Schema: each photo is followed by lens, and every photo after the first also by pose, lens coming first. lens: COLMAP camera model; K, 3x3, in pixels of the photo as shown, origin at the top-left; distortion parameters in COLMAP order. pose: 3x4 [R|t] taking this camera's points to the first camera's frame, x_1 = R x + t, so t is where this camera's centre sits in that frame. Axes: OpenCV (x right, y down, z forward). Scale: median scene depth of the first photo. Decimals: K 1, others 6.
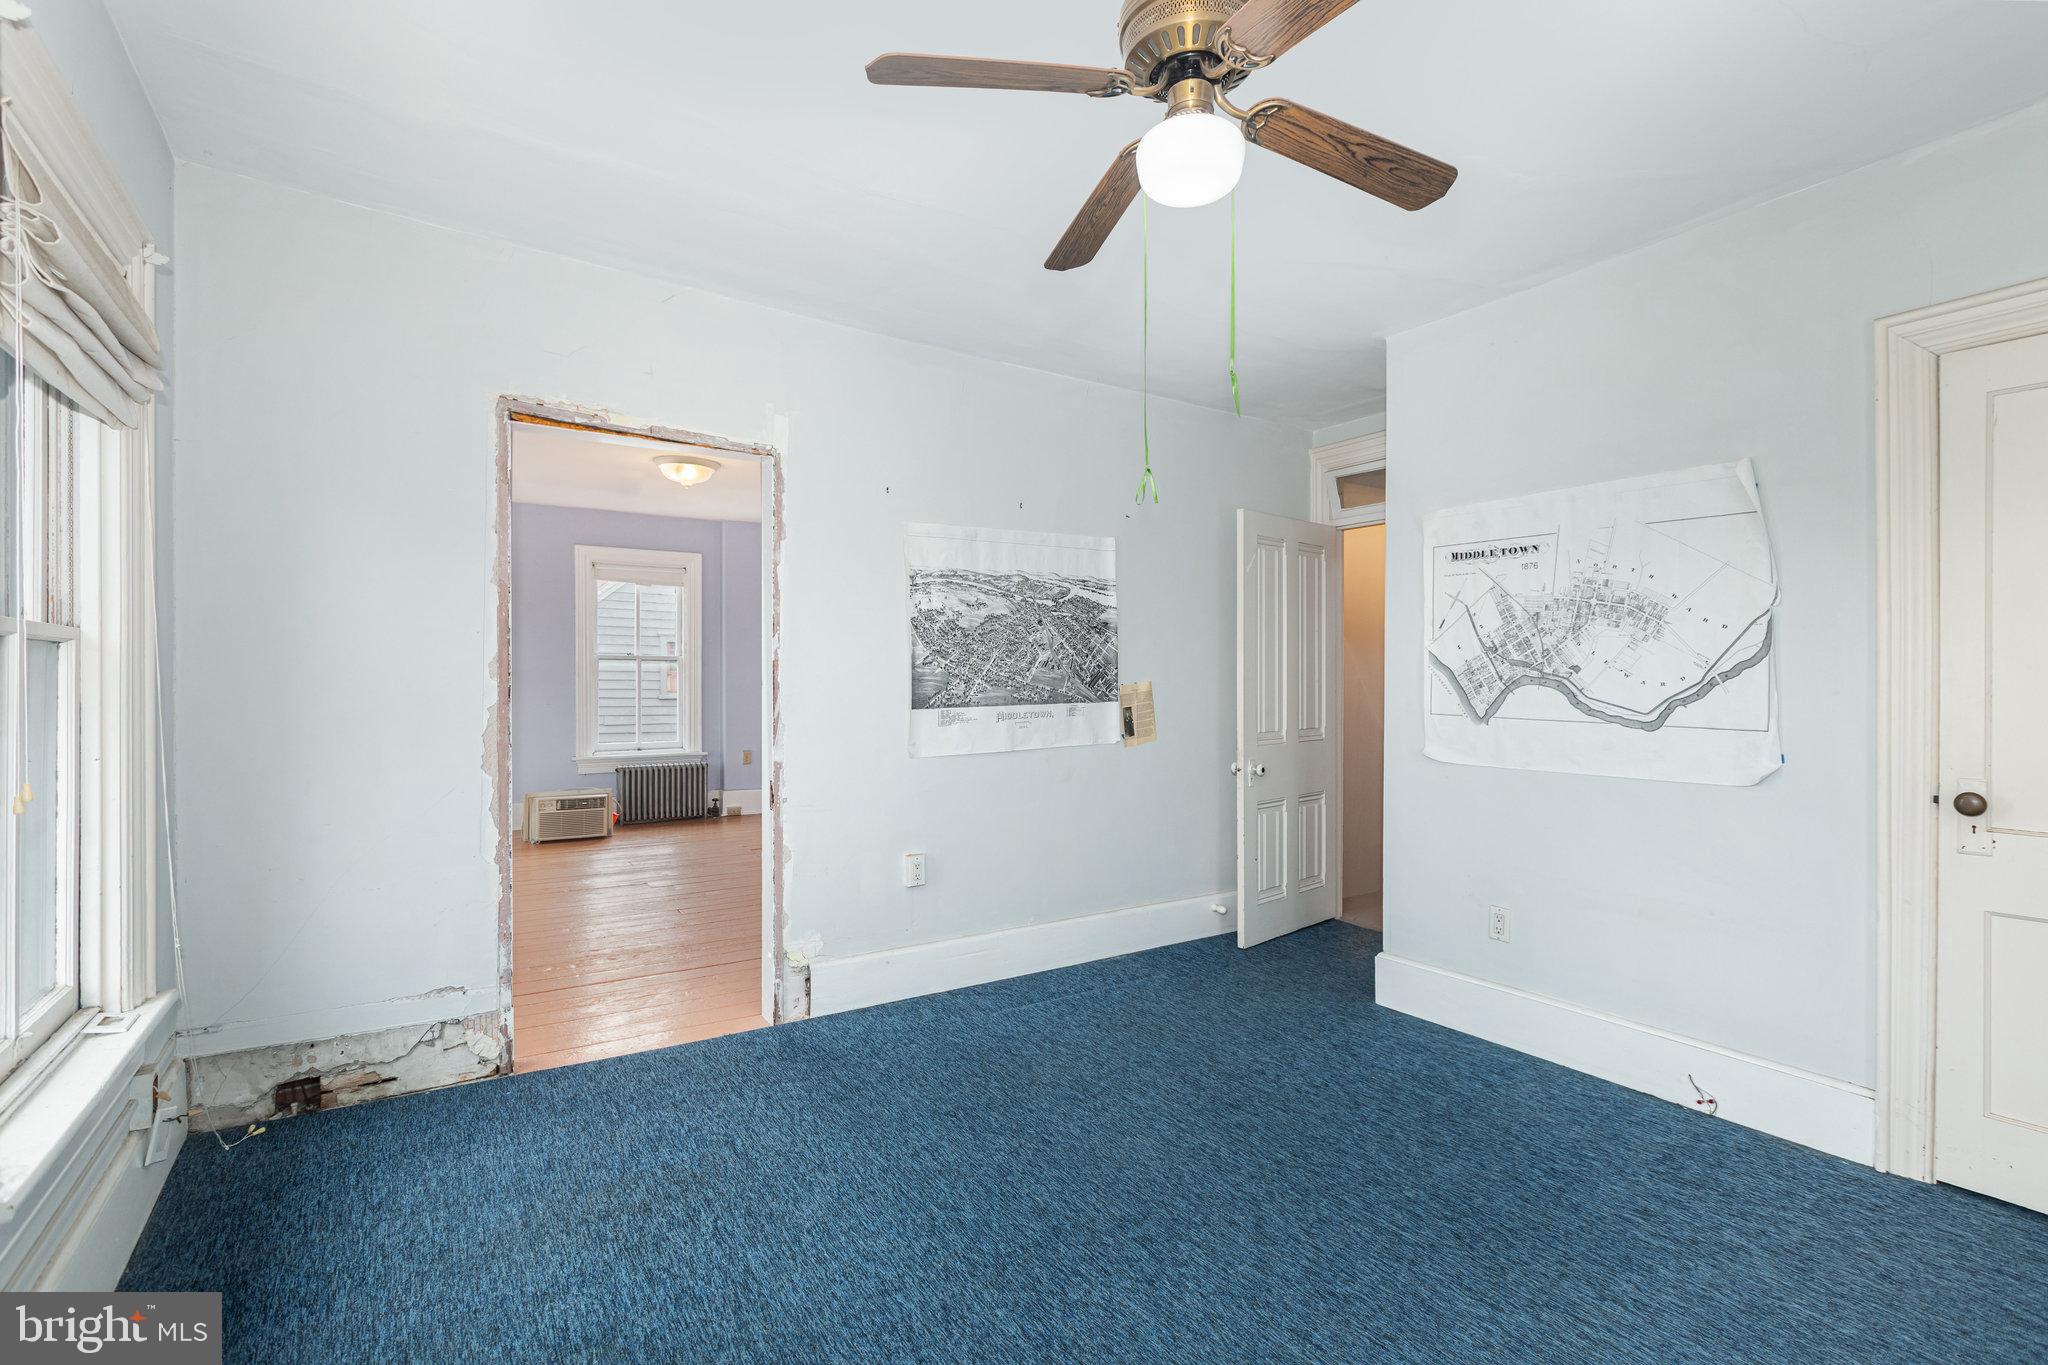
lens RADIAL K [[932.8, 0, 1008.4], [0, 932.8, 684.8], [0, 0, 1]] dist [0.003141, -0.000656]
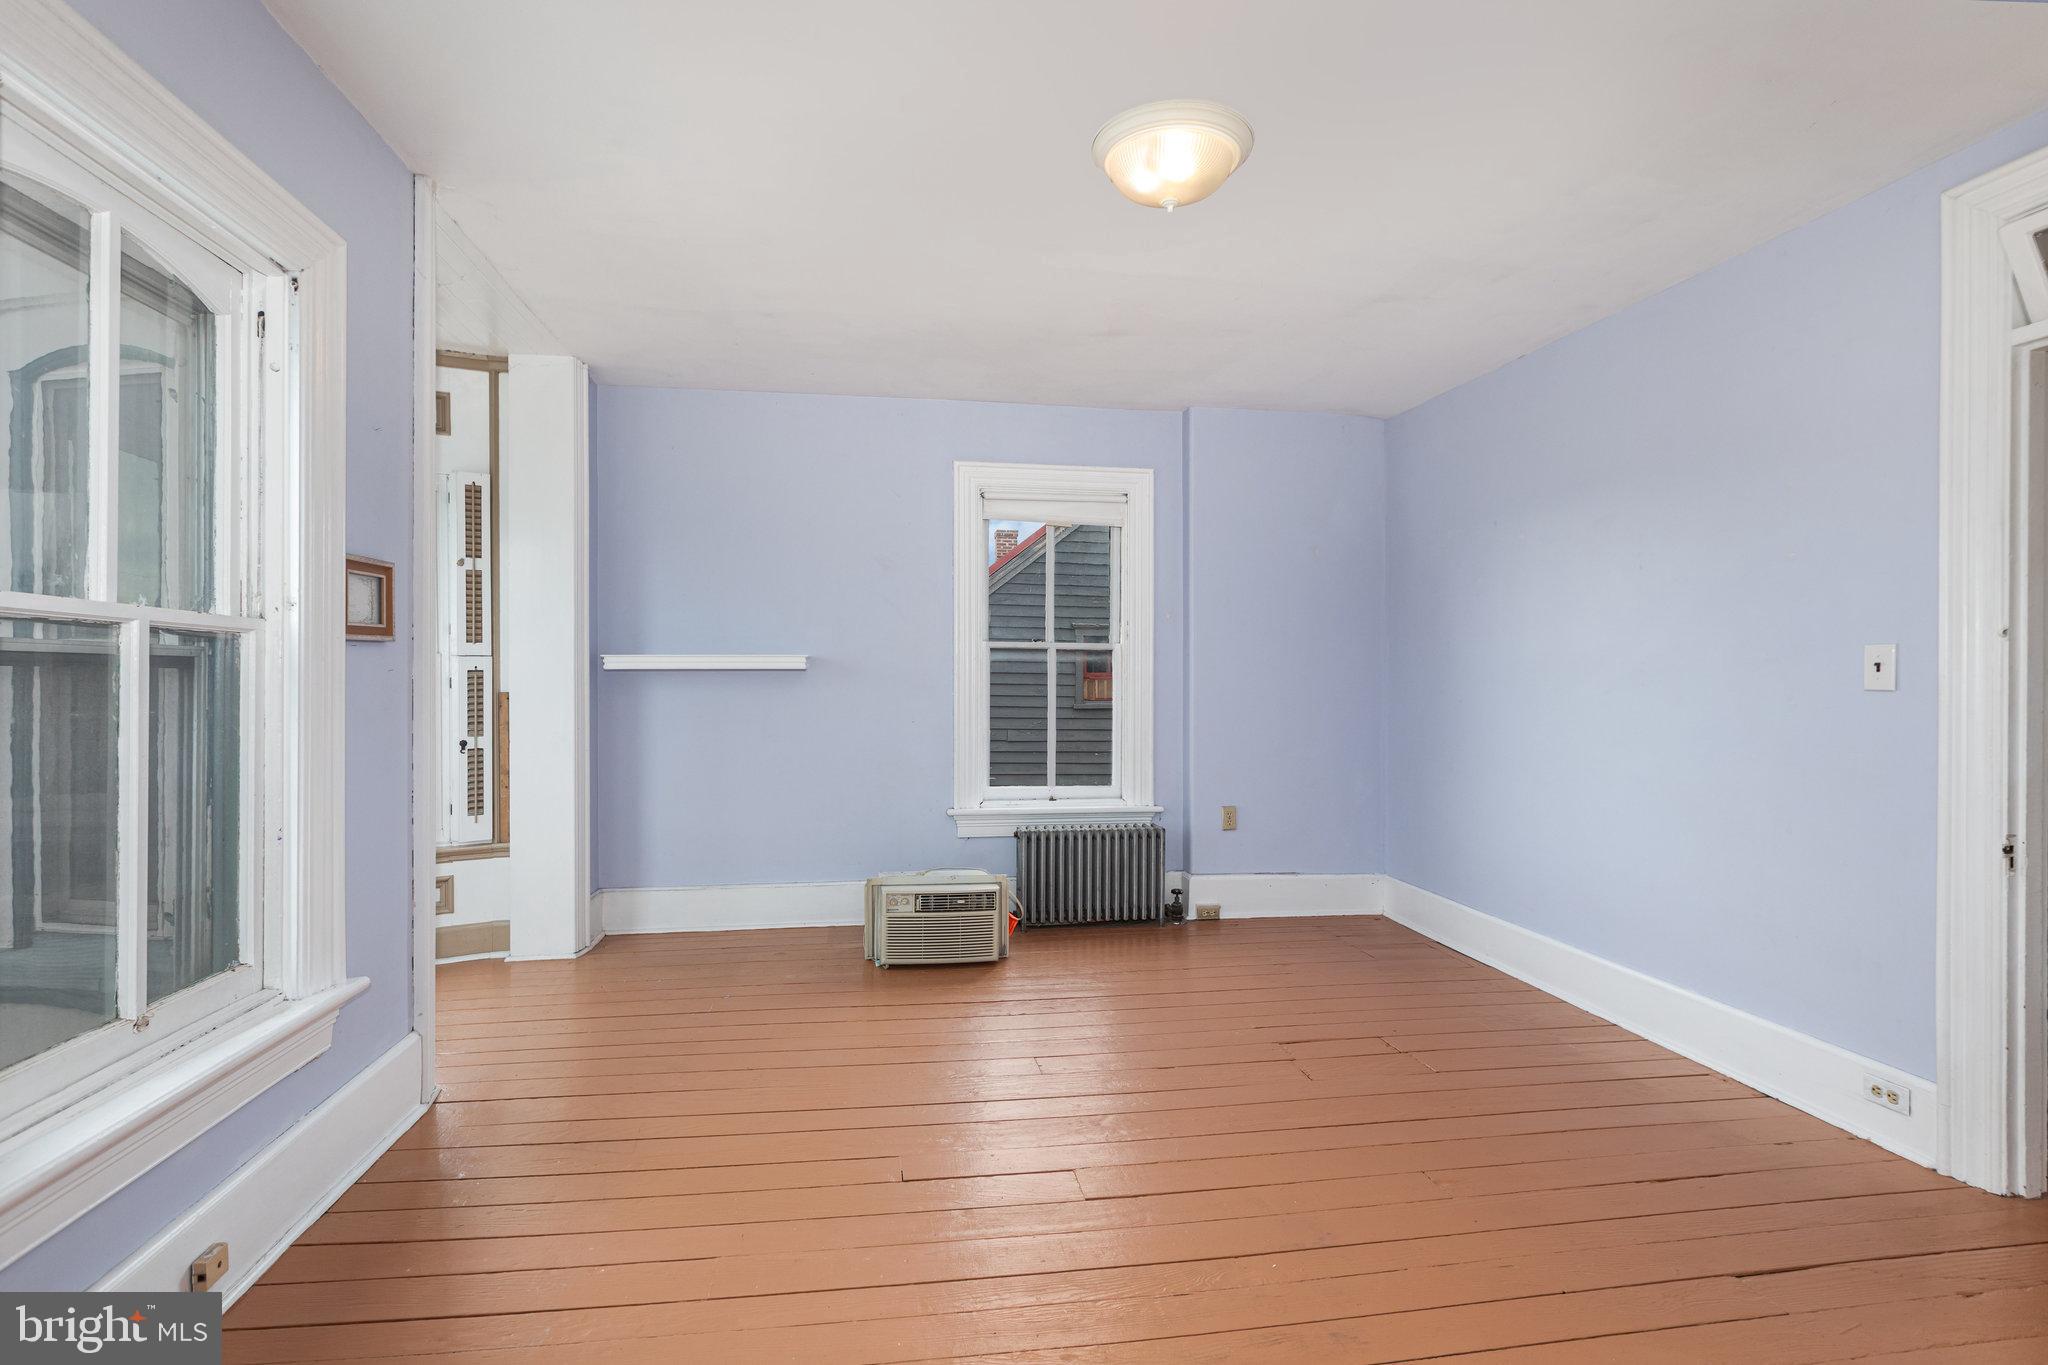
lens RADIAL K [[932.8, 0, 1017.3], [0, 932.8, 685.9], [0, 0, 1]] dist [0.003141, -0.000656]
pose [[0.917730, 0.005628, -0.397166, -0.204904], [-0.008641, 0.999946, -0.005796, 0.002866], [0.397112, 0.008751, 0.917728, 0.504267]]
